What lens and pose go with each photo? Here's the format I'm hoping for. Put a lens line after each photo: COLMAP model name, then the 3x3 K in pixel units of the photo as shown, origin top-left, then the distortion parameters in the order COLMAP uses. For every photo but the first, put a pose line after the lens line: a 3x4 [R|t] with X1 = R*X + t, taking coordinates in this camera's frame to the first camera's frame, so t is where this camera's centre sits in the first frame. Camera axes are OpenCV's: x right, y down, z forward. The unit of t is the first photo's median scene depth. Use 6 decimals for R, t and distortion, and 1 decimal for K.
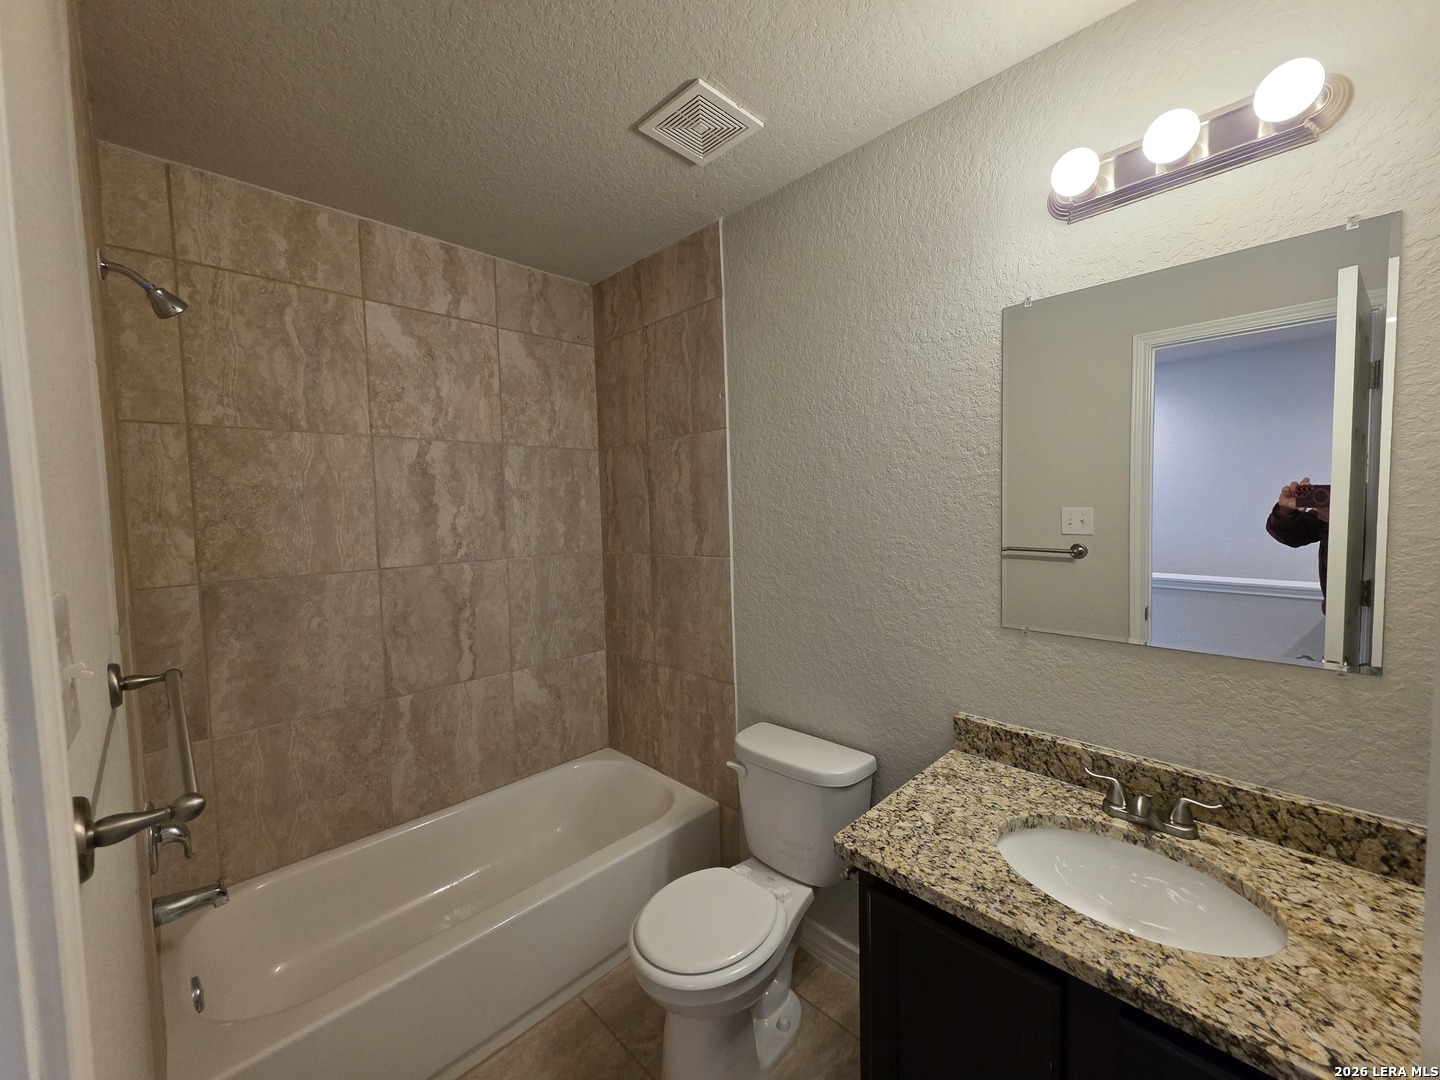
lens RADIAL K [[569.9, 0, 721.5], [0, 569.9, 539.5], [0, 0, 1]] dist [0.004093, 0.000063]
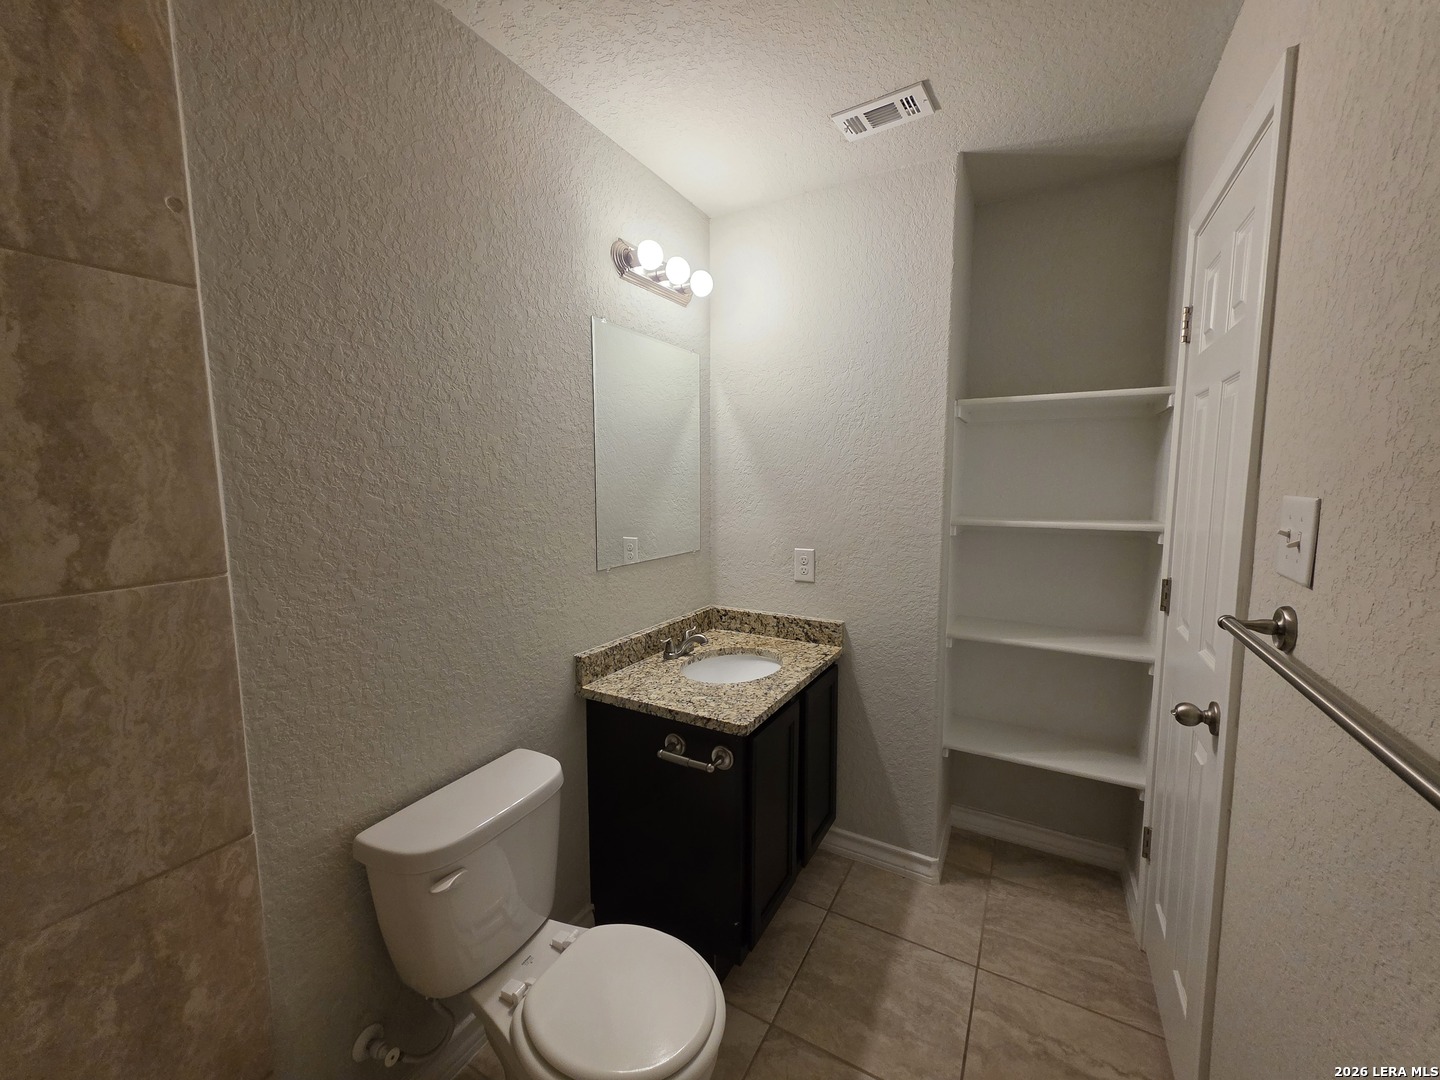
lens RADIAL K [[569.9, 0, 717.5], [0, 569.9, 539.8], [0, 0, 1]] dist [0.004093, 0.000063]
pose [[-0.263634, -0.076645, 0.961573, -0.644678], [0.068284, 0.992855, 0.097860, -0.016872], [-0.962203, 0.091459, -0.256516, 0.868525]]
